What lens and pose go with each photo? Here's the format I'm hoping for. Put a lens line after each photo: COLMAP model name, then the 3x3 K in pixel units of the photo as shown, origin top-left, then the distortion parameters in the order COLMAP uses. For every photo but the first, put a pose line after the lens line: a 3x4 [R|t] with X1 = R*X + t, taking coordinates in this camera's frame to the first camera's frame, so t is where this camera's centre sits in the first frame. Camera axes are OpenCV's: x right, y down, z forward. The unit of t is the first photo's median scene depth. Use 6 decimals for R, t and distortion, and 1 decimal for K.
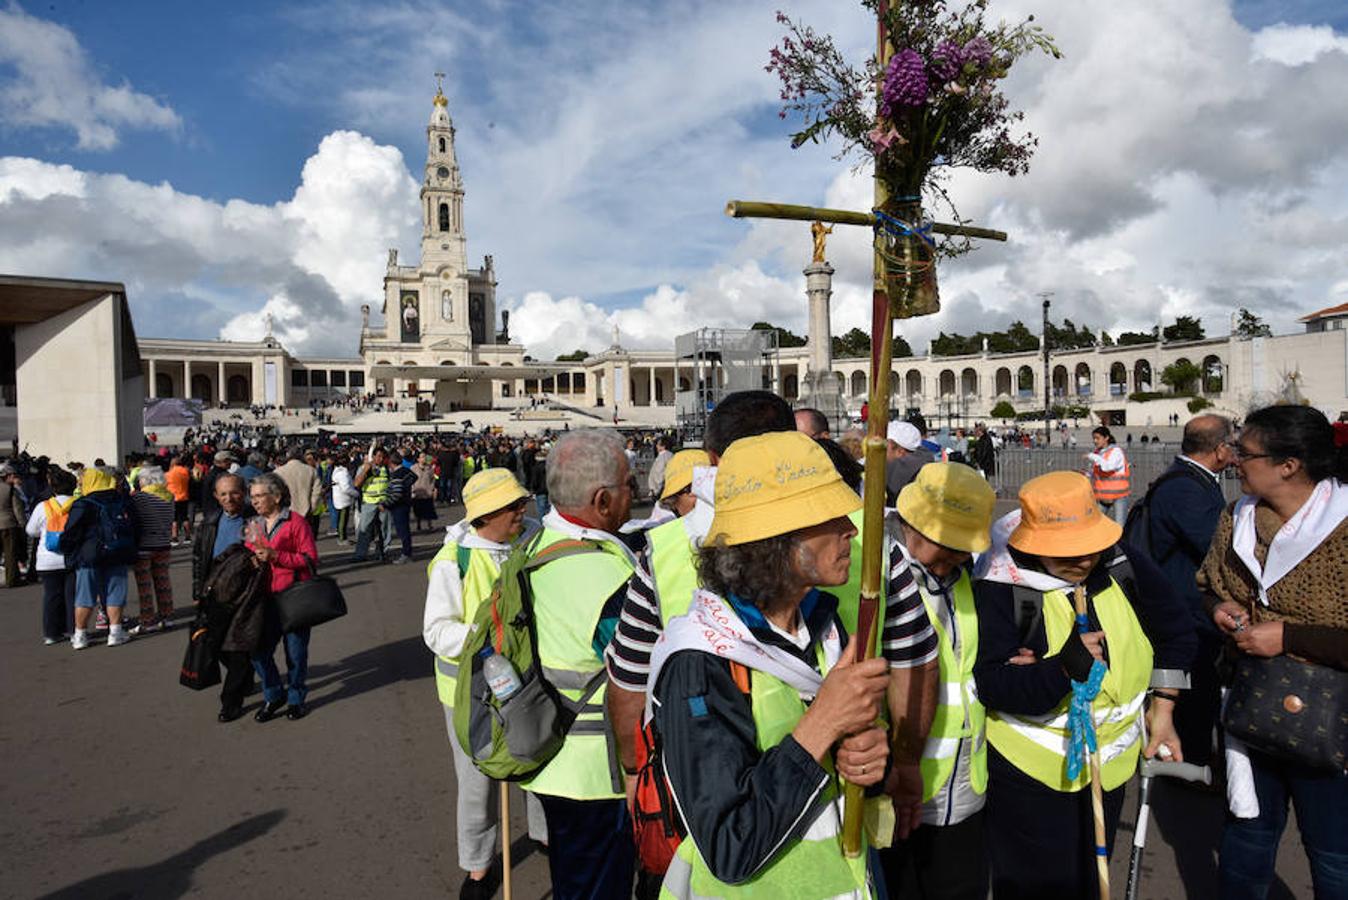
lens RADIAL K [[898.1, 0, 685.4], [0, 898.1, 461.3], [0, 0, 1]] dist [-0.038907, -0.001092]
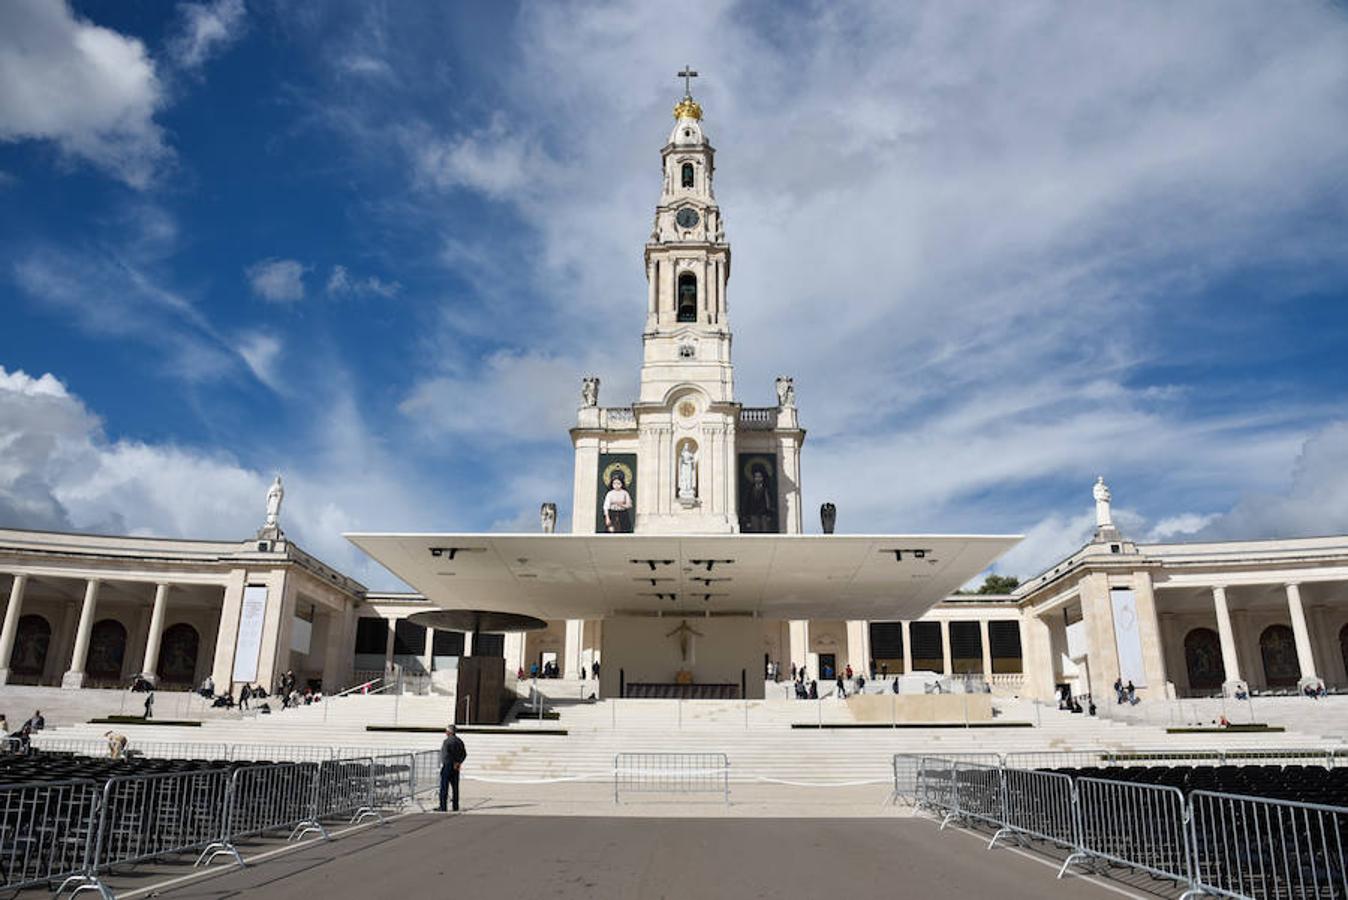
lens RADIAL K [[958.9, 0, 669.1], [0, 958.9, 458.2], [0, 0, 1]] dist [-0.092644, 0.039904]
pose [[0.923680, -0.098153, -0.370380, -0.097742], [-0.034965, 0.941009, -0.336571, -0.020259], [0.381567, 0.323834, 0.865759, 0.579467]]
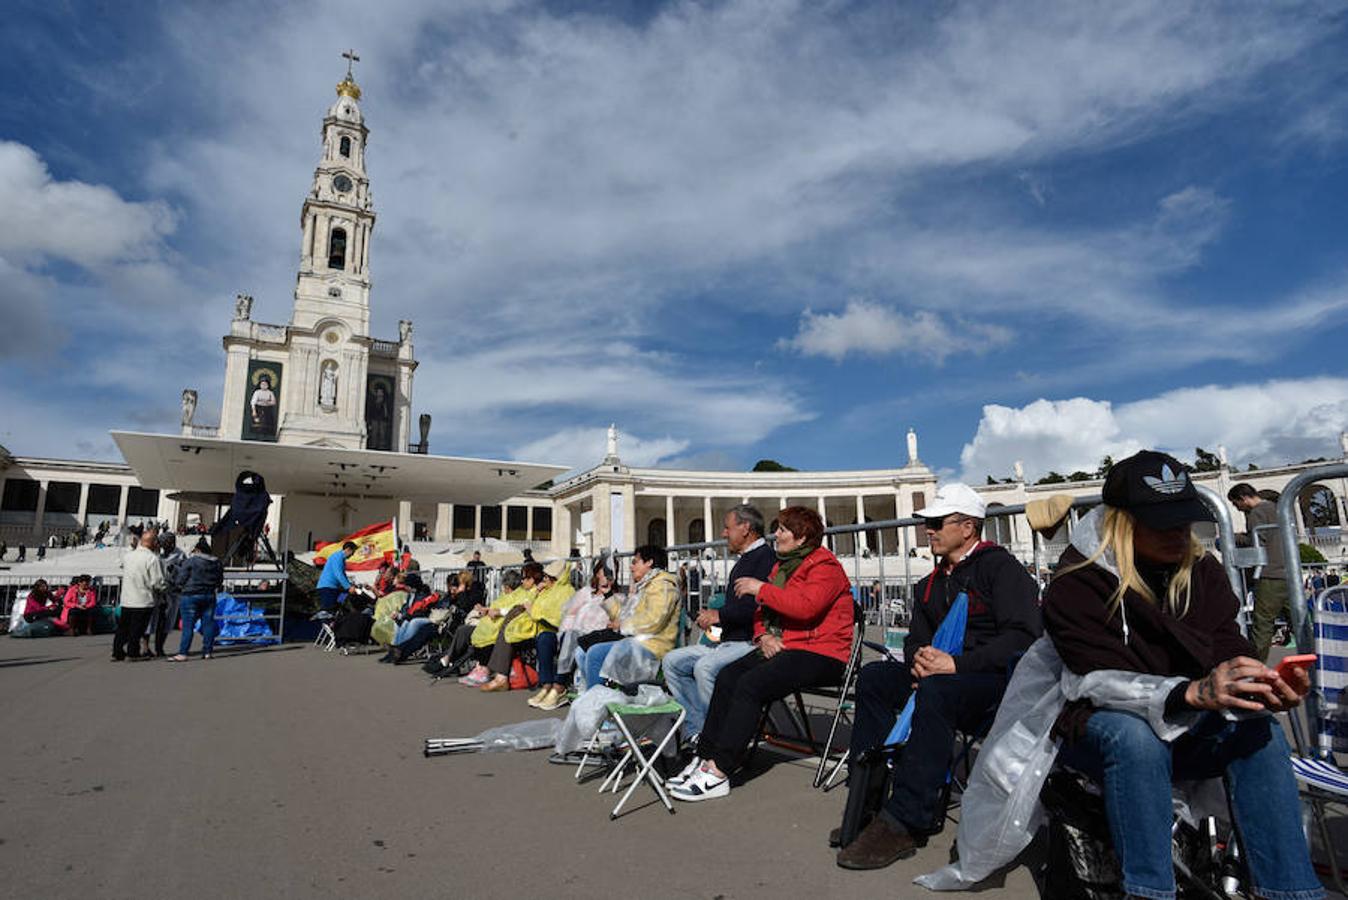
lens RADIAL K [[797.1, 0, 682.8], [0, 797.1, 449.9], [0, 0, 1]] dist [-0.026952, 0.007425]
pose [[0.989715, 0.026696, 0.140537, -0.106472], [0.006911, 0.972363, -0.233374, -0.008197], [-0.142883, 0.231945, 0.962178, 0.468449]]
